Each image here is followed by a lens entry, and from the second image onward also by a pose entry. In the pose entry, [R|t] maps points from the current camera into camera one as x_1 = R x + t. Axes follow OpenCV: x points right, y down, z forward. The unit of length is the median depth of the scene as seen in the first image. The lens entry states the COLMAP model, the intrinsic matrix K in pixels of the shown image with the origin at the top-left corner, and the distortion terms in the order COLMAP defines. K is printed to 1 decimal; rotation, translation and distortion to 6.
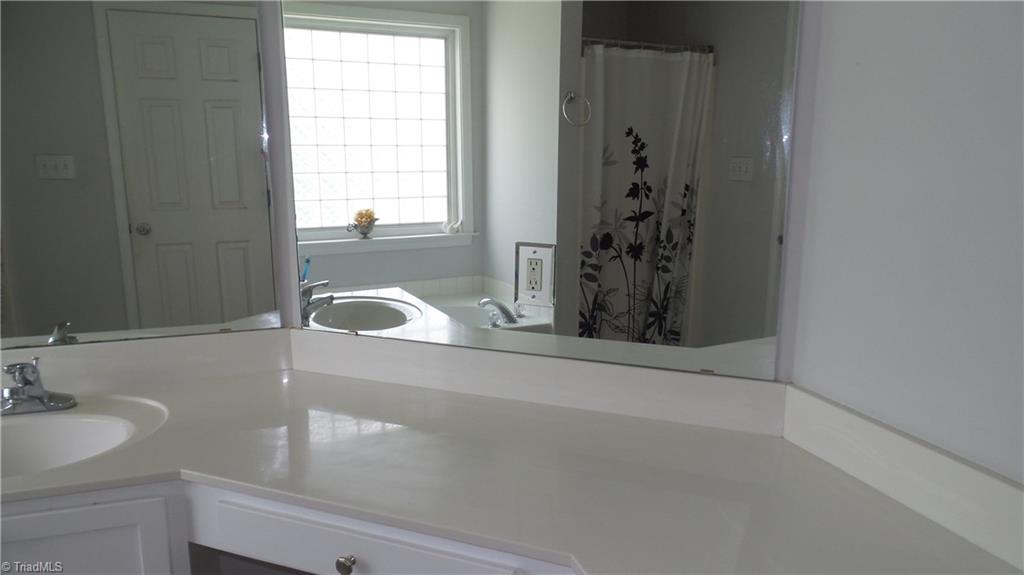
lens RADIAL K [[730.9, 0, 516.3], [0, 730.9, 281.4], [0, 0, 1]] dist [0.037925, 0.000832]
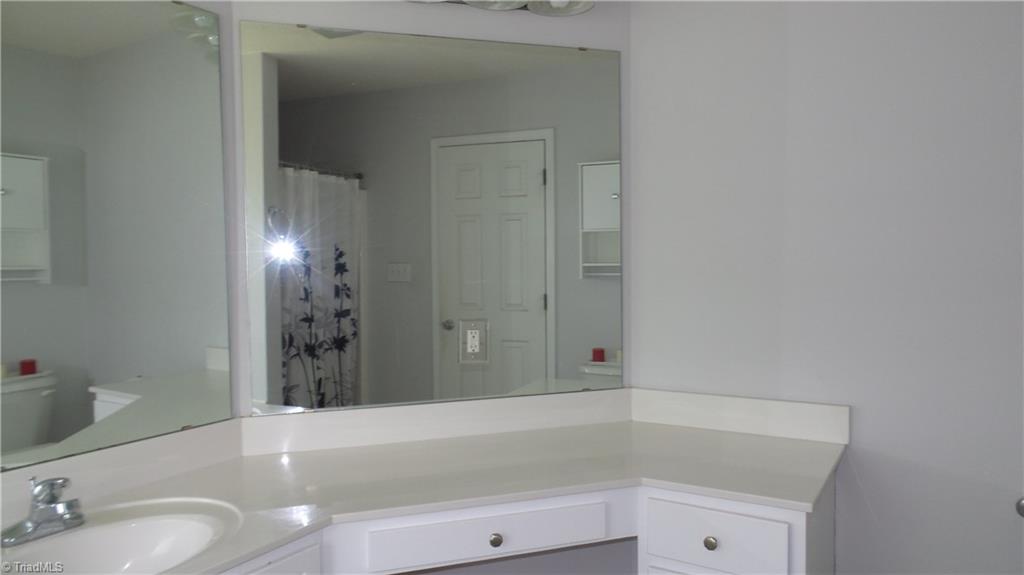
lens RADIAL K [[730.9, 0, 515.6], [0, 730.9, 293.1], [0, 0, 1]] dist [0.037925, 0.000832]
pose [[0.763560, -0.047545, 0.643984, -0.372584], [0.130241, 0.988129, -0.081471, 0.010171], [-0.632466, 0.146081, 0.760689, -0.066998]]
